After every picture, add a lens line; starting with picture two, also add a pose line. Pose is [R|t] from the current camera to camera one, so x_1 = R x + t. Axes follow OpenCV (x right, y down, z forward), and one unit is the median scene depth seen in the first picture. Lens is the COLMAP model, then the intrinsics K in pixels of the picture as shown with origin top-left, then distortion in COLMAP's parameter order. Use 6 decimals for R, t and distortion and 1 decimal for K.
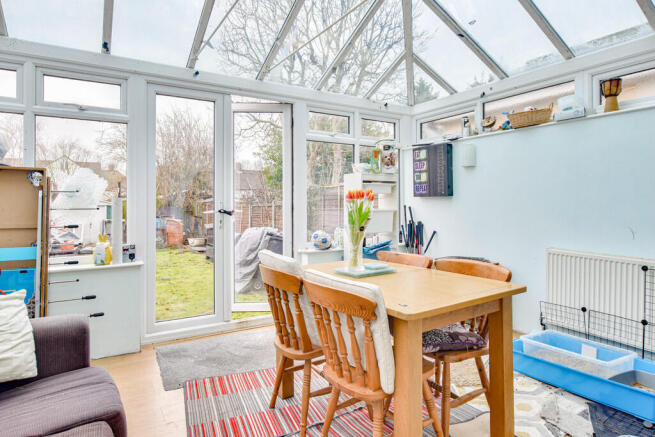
lens RADIAL K [[382.3, 0, 329.5], [0, 382.3, 213.1], [0, 0, 1]] dist [-0.002545, 0.003197]
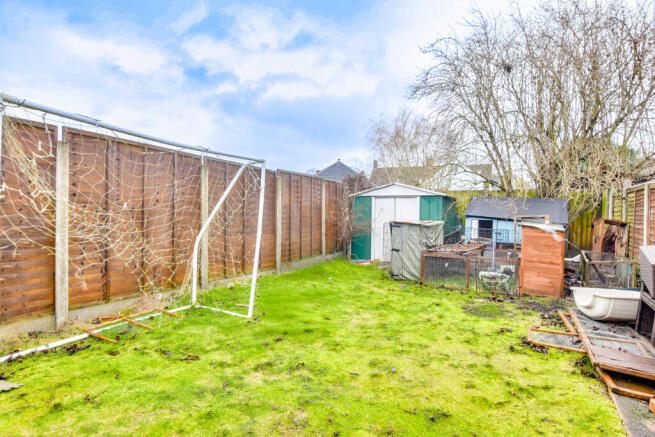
lens RADIAL K [[382.3, 0, 327.0], [0, 382.3, 216.3], [0, 0, 1]] dist [-0.002545, 0.003197]
pose [[0.556639, 0.011216, -0.830679, -0.218253], [-0.024057, 0.999707, -0.002622, 0.013913], [0.830406, 0.021444, 0.556746, 0.641184]]
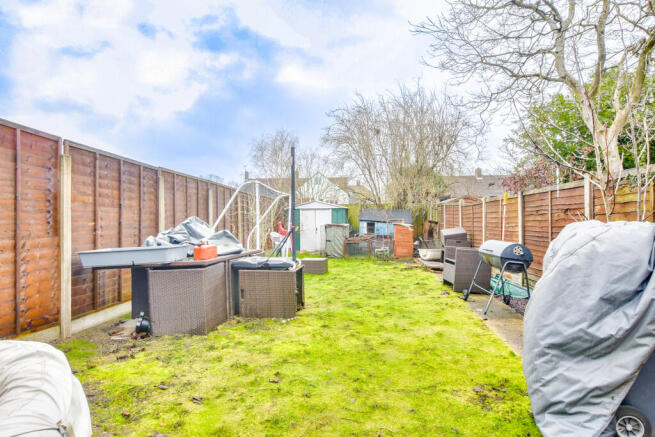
lens RADIAL K [[382.3, 0, 329.6], [0, 382.3, 217.5], [0, 0, 1]] dist [-0.002545, 0.003197]
pose [[0.824043, -0.016565, -0.566285, -0.092392], [0.005872, 0.999768, -0.020700, 0.019194], [0.566497, 0.013733, 0.823949, 0.289921]]
